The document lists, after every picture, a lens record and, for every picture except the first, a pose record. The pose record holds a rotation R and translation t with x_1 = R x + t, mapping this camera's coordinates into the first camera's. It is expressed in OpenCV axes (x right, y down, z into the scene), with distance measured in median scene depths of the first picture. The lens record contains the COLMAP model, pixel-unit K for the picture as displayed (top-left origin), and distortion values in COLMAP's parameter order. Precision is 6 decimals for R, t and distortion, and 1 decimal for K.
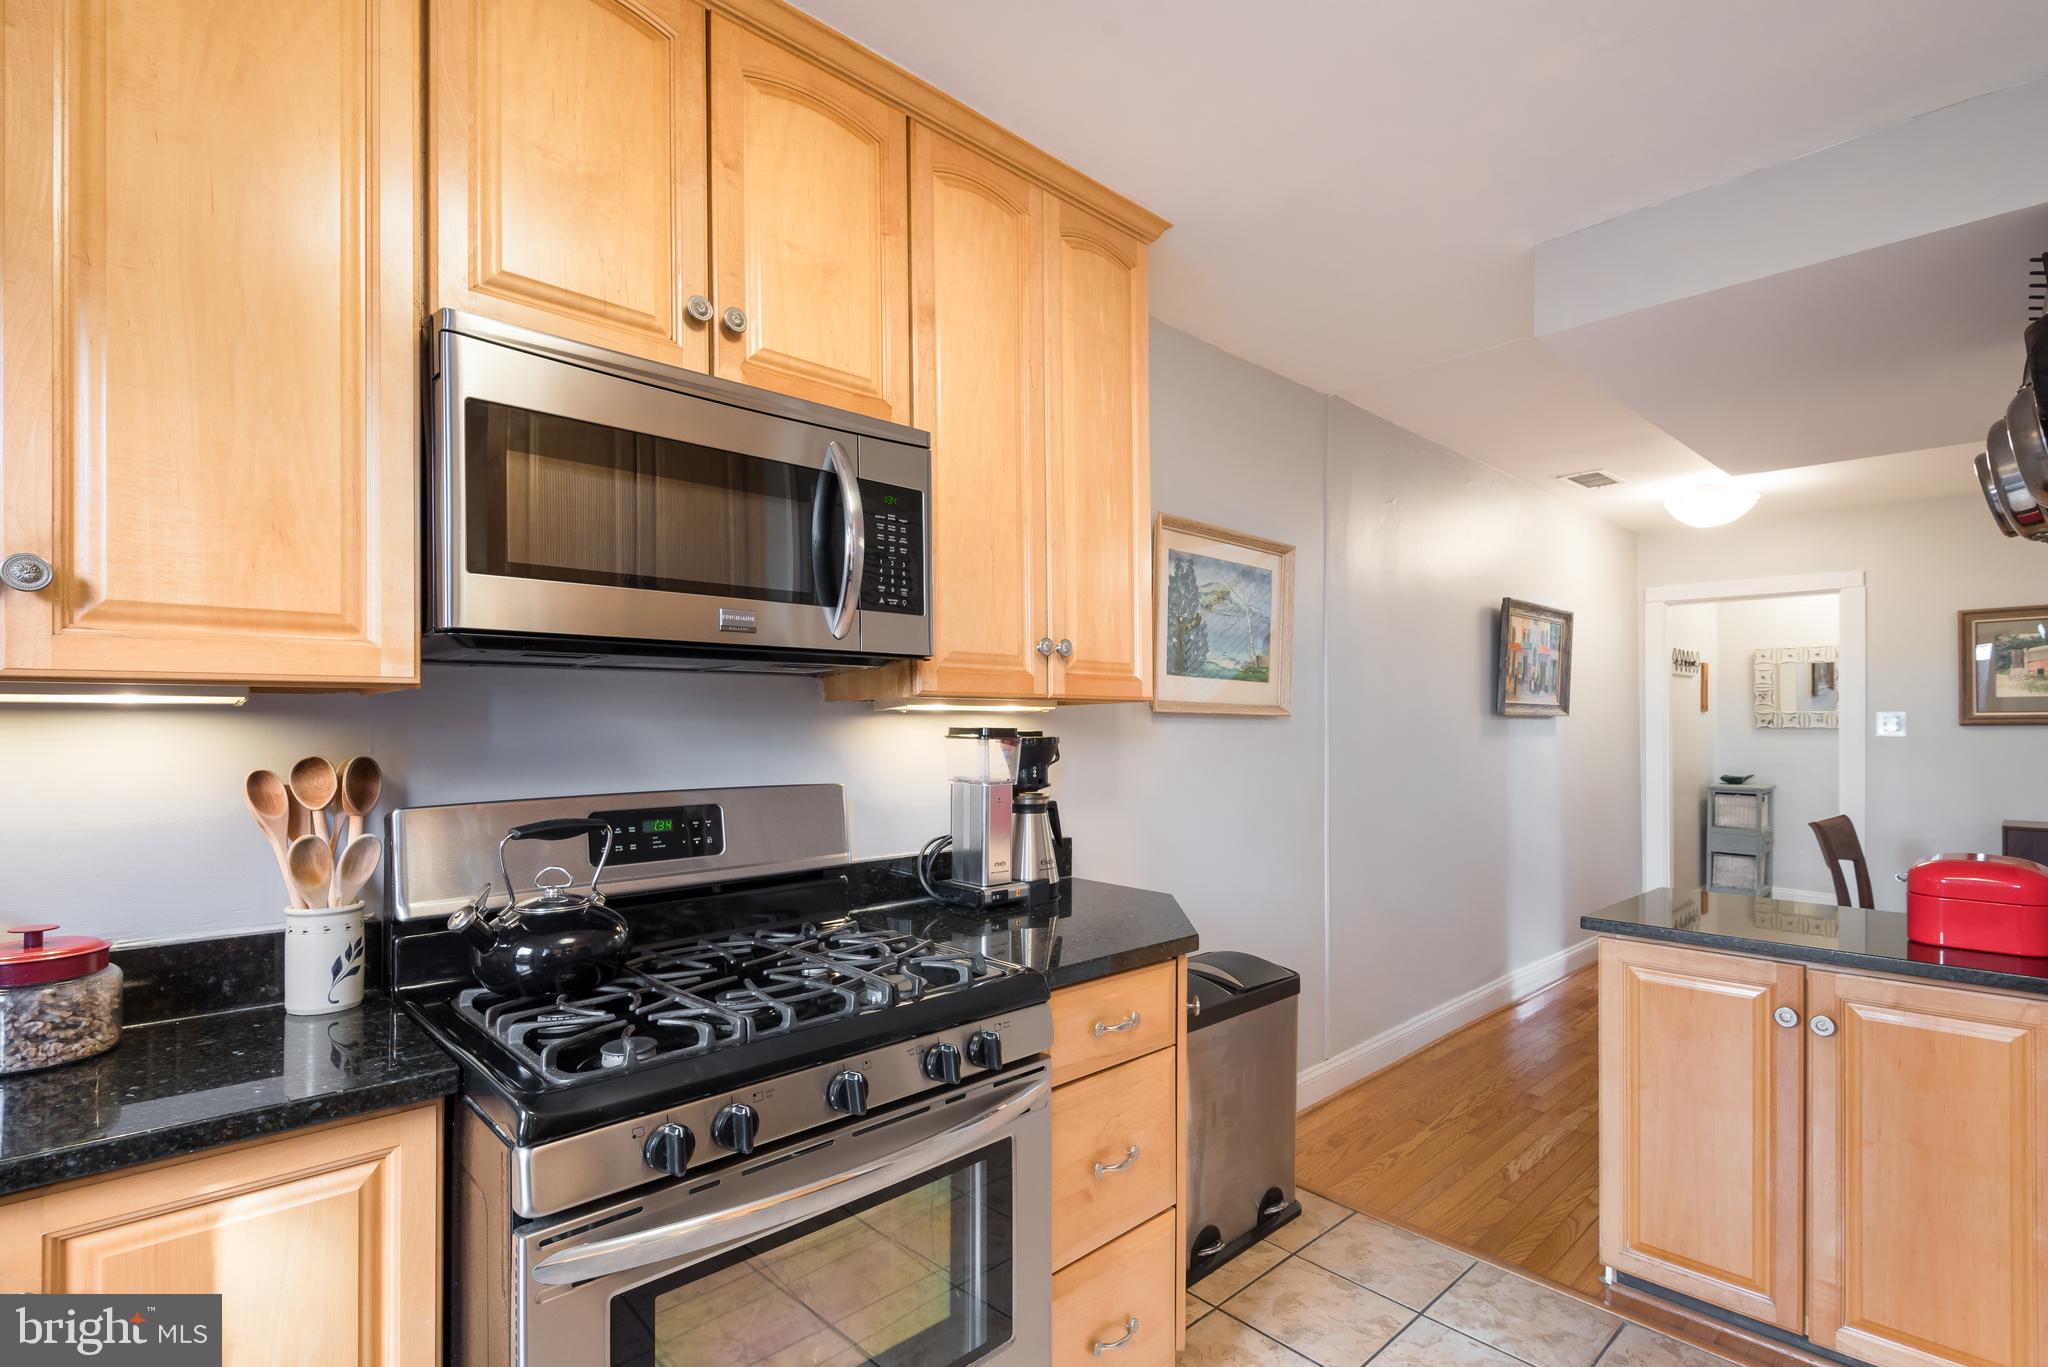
lens RADIAL K [[981.9, 0, 1030.7], [0, 981.9, 717.3], [0, 0, 1]] dist [-0.001741, -0.000402]
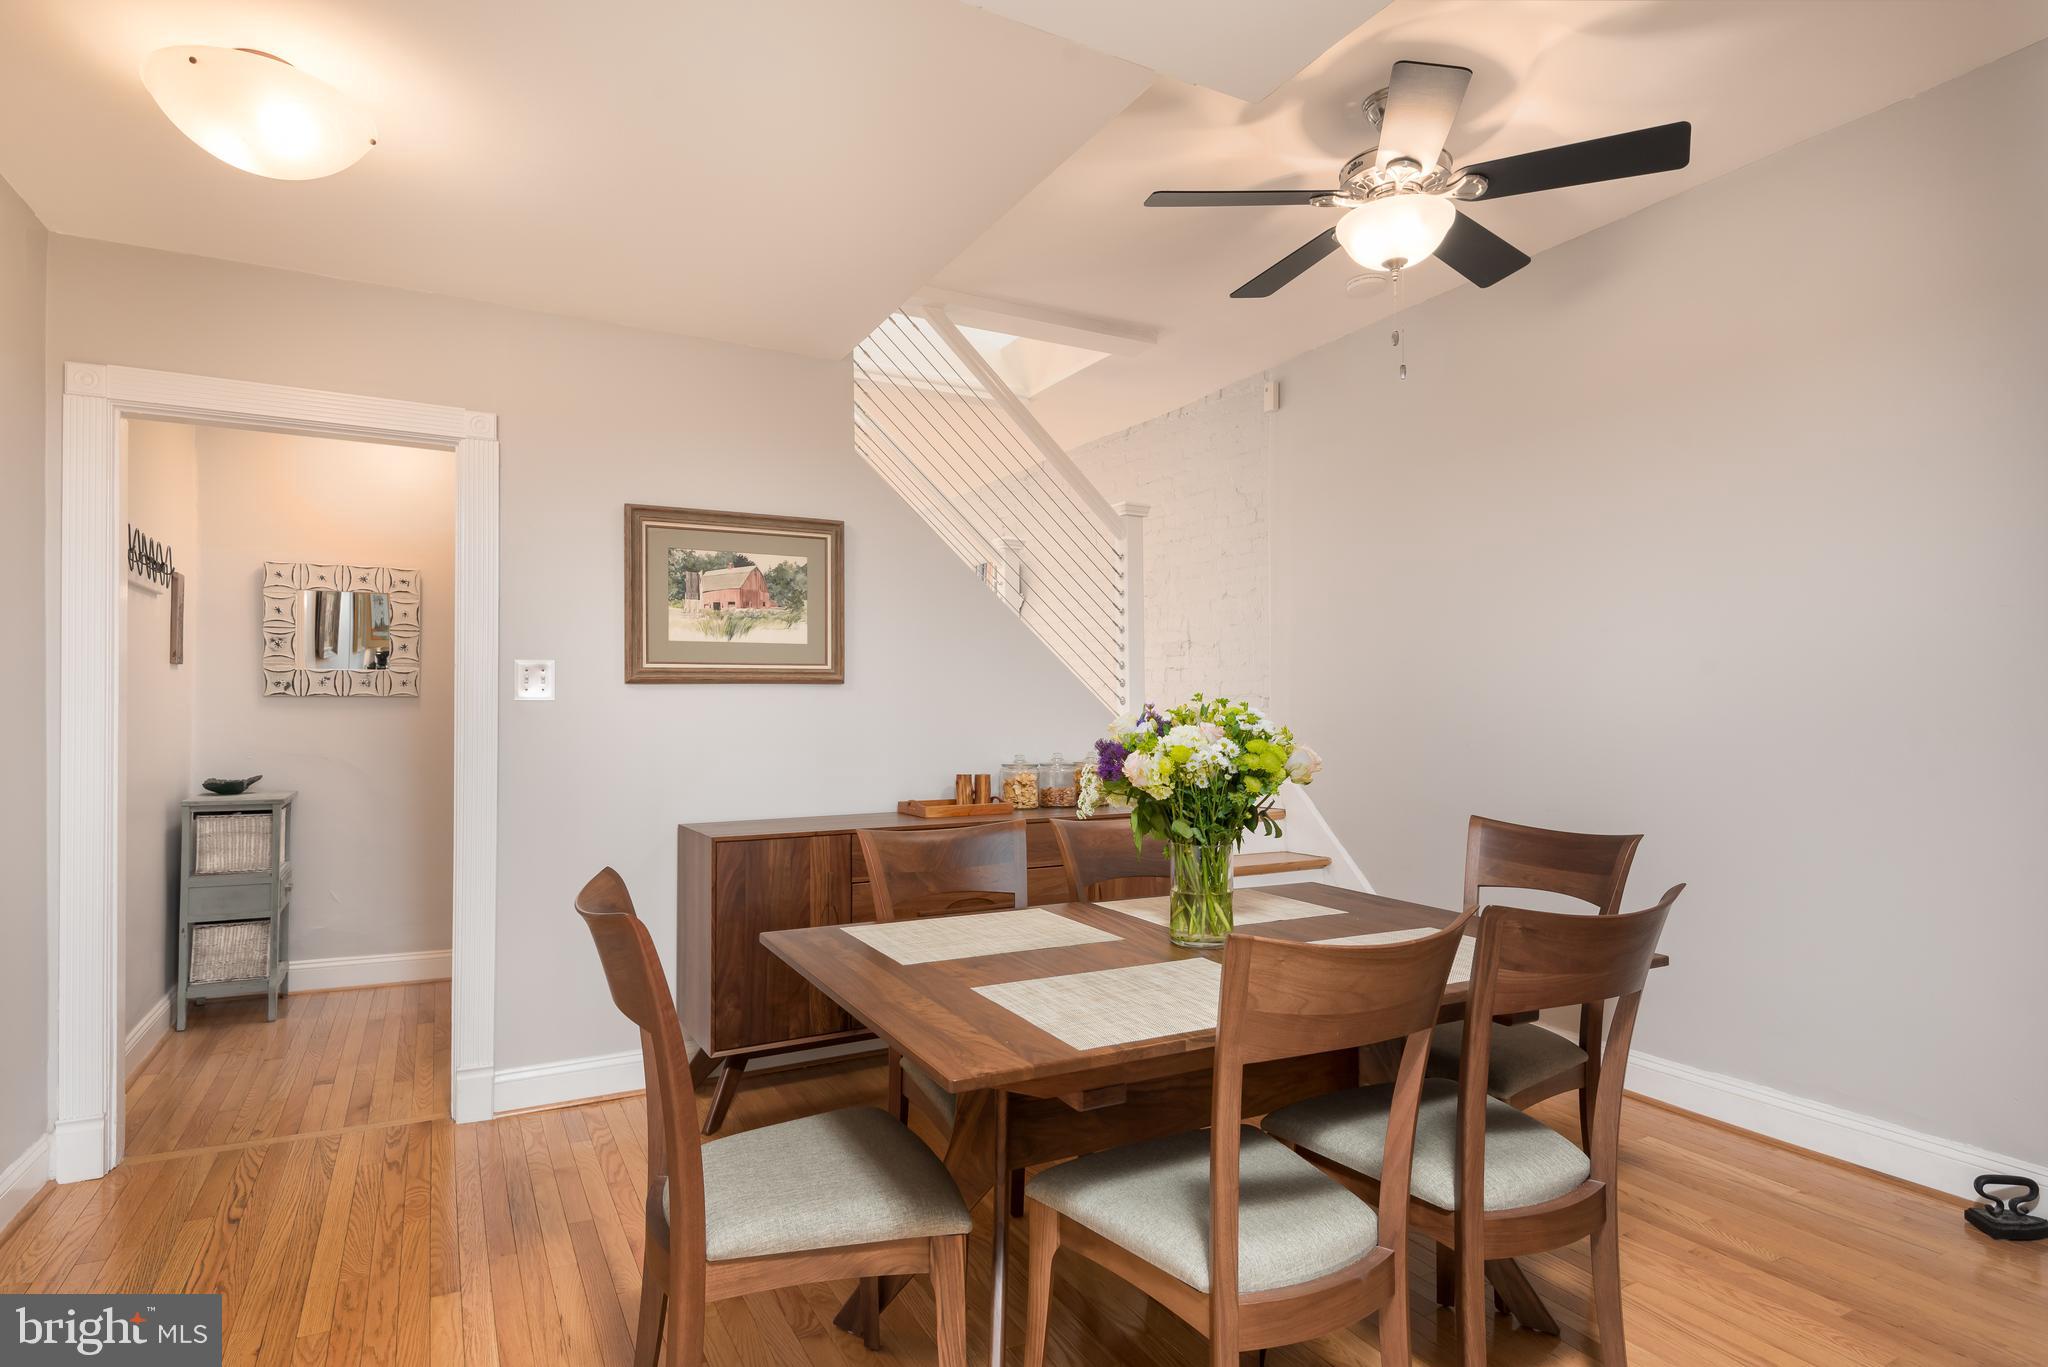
lens RADIAL K [[1086.5, 0, 1029.7], [0, 1086.5, 692.8], [0, 0, 1]] dist [0.001685, 0.000362]
pose [[0.258612, 0.010256, 0.965927, 0.236893], [-0.002485, 0.999947, -0.009952, 0.014903], [-0.965978, 0.000173, 0.258624, 0.402382]]
